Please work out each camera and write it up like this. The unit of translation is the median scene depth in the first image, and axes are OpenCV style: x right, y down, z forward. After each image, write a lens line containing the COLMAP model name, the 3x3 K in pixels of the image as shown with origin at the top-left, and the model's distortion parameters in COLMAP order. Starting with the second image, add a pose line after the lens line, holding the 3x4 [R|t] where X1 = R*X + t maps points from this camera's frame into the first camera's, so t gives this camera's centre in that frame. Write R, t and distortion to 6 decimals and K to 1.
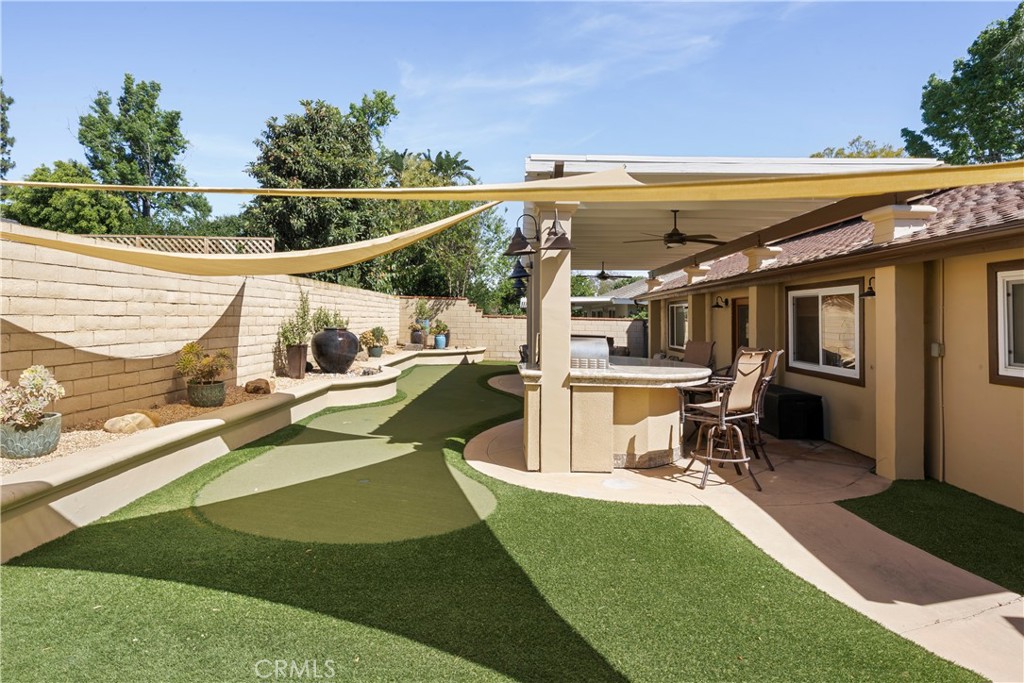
lens RADIAL K [[547.8, 0, 521.3], [0, 547.8, 323.6], [0, 0, 1]] dist [-0.005573, 0.001824]
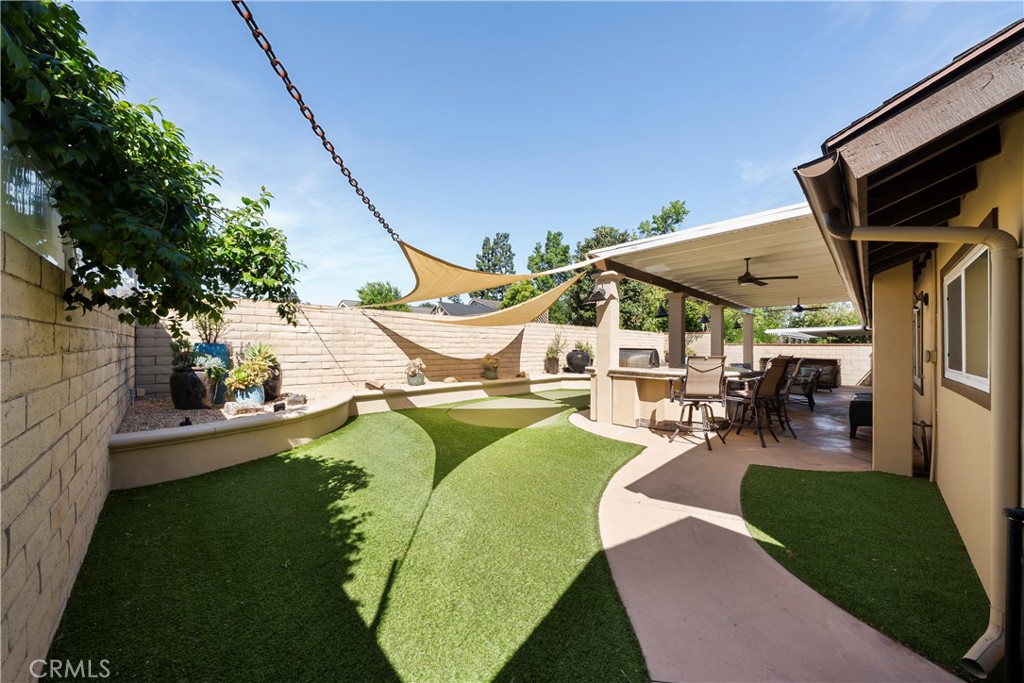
lens RADIAL K [[359.2, 0, 520.7], [0, 359.2, 346.2], [0, 0, 1]] dist [-0.009300, -0.000887]
pose [[0.702097, -0.020444, -0.711787, 0.513032], [0.000513, 0.999602, -0.028205, 0.036358], [0.712081, 0.019437, 0.701829, -0.019777]]
